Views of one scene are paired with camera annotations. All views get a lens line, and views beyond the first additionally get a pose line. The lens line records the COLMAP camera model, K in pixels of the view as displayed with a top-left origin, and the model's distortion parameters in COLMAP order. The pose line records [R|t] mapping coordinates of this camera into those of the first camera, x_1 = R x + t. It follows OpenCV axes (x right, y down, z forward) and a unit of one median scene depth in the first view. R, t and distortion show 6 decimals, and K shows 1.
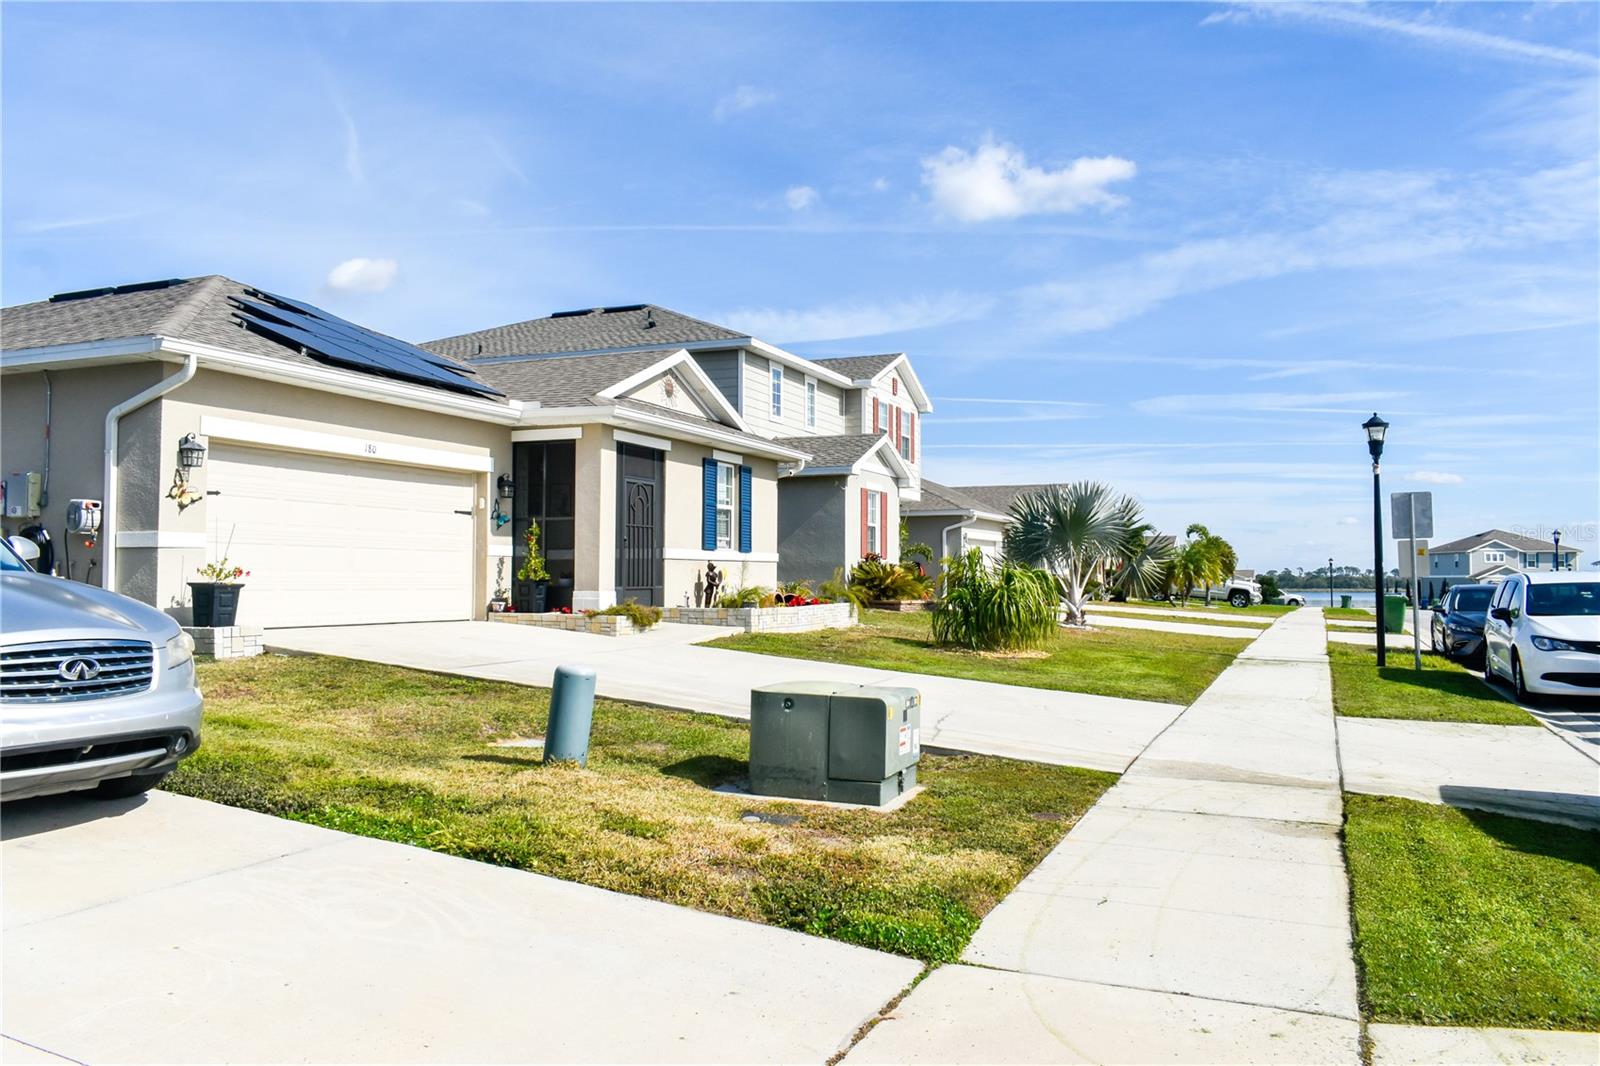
lens RADIAL K [[1257.0, 0, 803.2], [0, 1257.0, 532.0], [0, 0, 1]] dist [-0.017460, 0.002701]
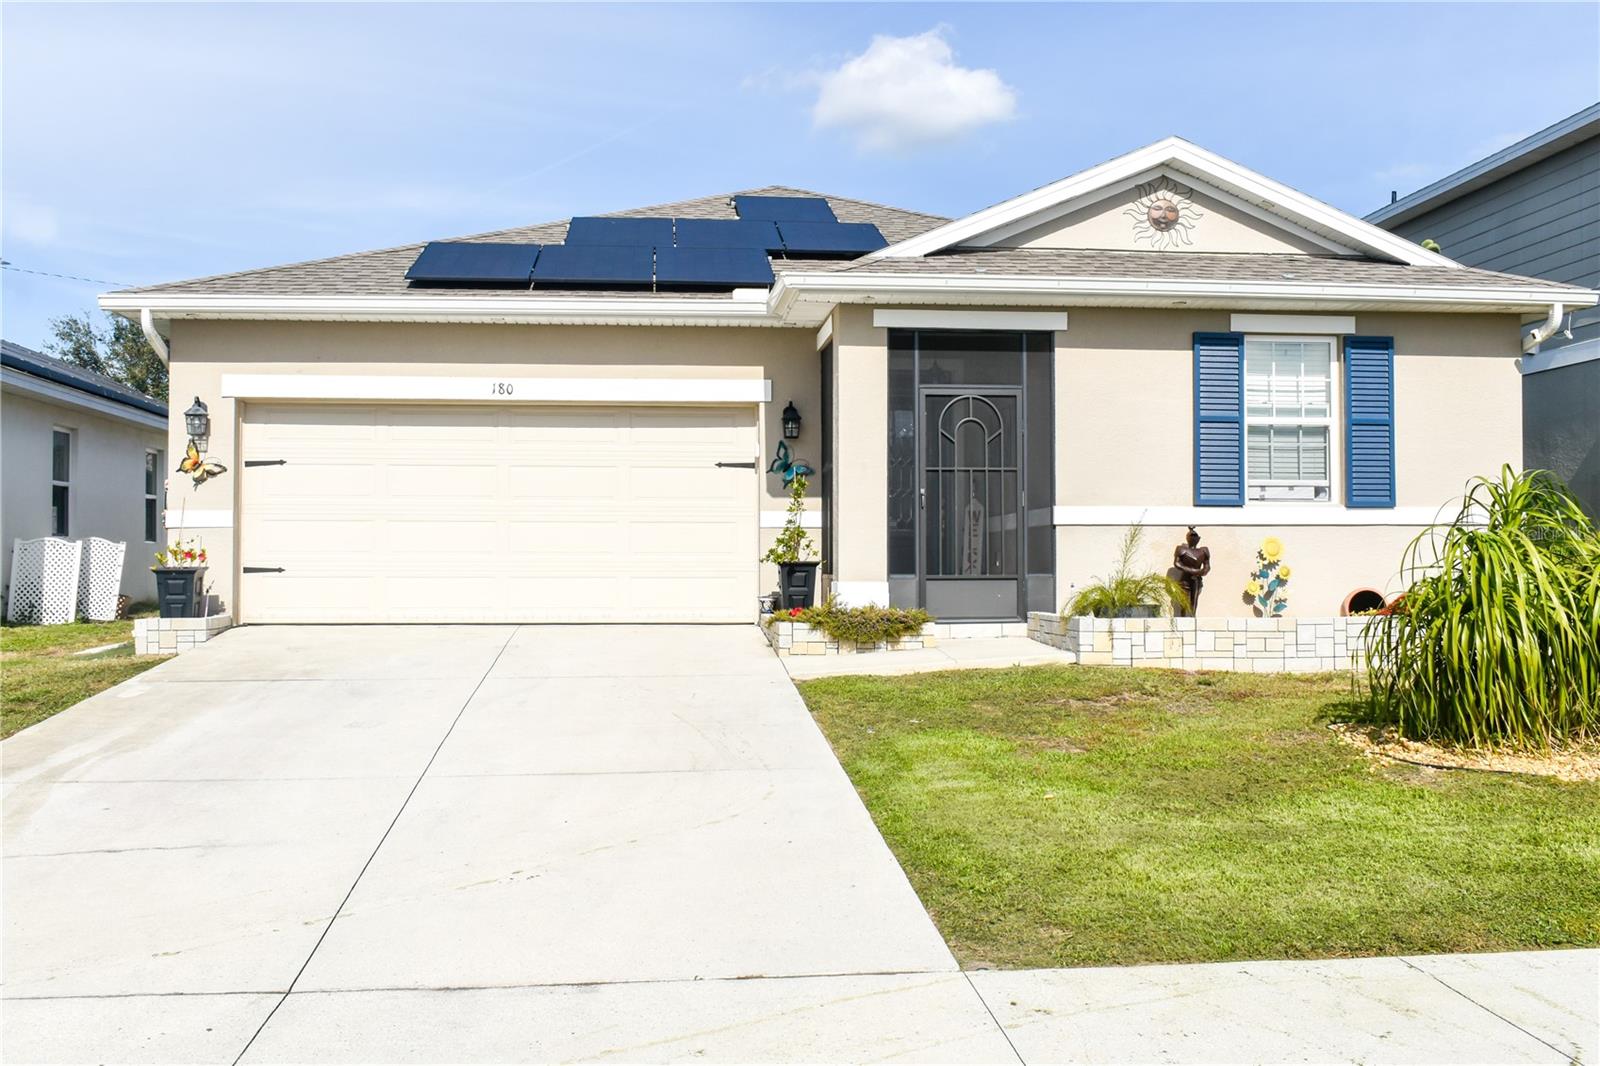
lens RADIAL K [[1542.0, 0, 800.0], [0, 1542.0, 533.0], [0, 0, 1]] dist [-0.007315, -0.004517]
pose [[0.476837, -0.022211, -0.878711, 0.437867], [0.035320, 0.999357, -0.006093, 0.025174], [0.878282, -0.028131, 0.477315, 0.573525]]
